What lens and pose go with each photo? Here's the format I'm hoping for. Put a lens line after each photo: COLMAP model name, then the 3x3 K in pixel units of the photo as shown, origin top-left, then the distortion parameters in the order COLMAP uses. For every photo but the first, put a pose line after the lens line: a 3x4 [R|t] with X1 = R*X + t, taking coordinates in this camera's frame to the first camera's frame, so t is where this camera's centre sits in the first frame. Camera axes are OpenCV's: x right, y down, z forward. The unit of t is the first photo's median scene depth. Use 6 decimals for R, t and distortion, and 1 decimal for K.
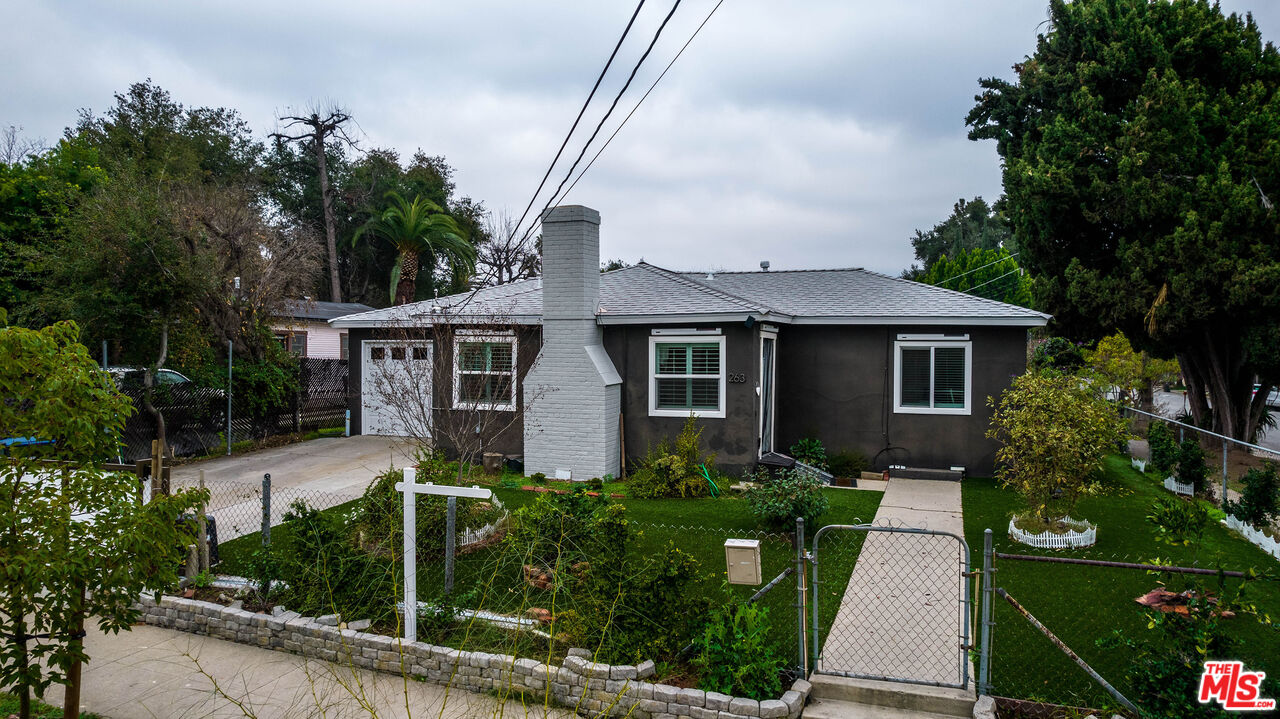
lens RADIAL K [[824.0, 0, 652.2], [0, 824.0, 302.0], [0, 0, 1]] dist [-0.024059, -0.001902]
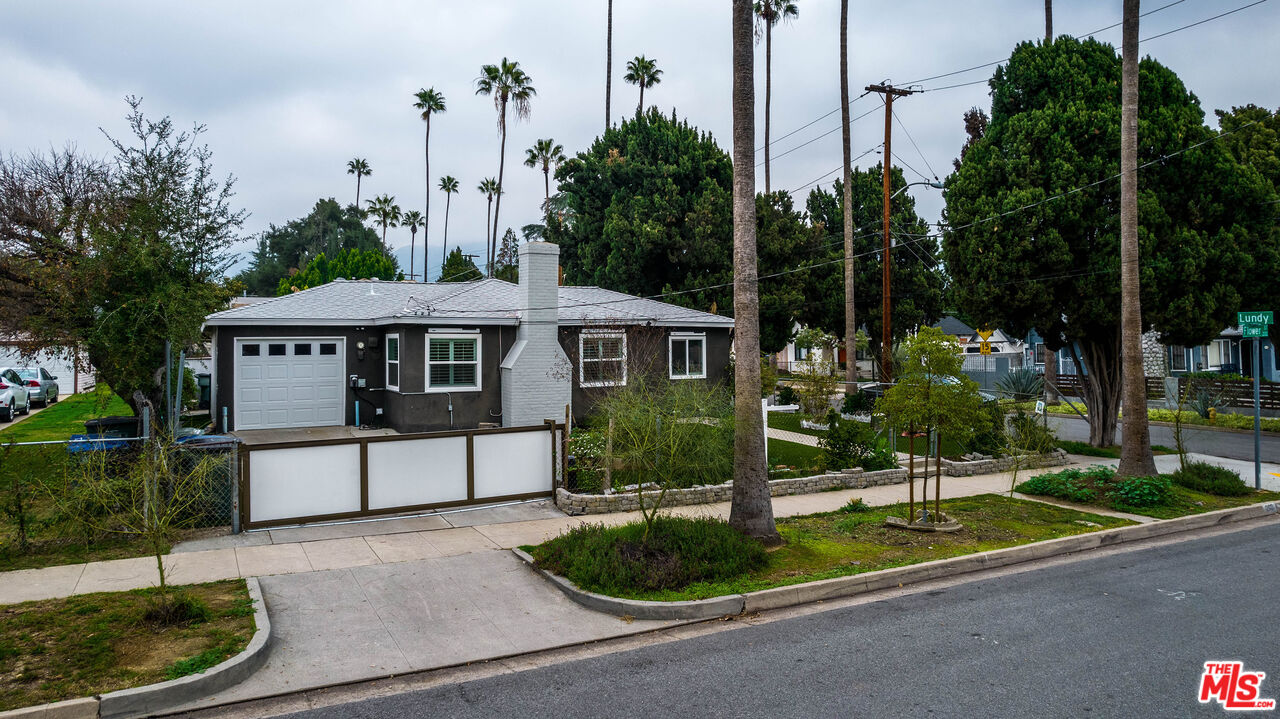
lens RADIAL K [[824.0, 0, 652.2], [0, 824.0, 302.0], [0, 0, 1]] dist [-0.024059, -0.001902]
pose [[0.658203, 0.026399, 0.752377, -1.000446], [-0.032492, 0.999450, -0.006643, -0.009105], [-0.752139, -0.020074, 0.658699, -0.064765]]
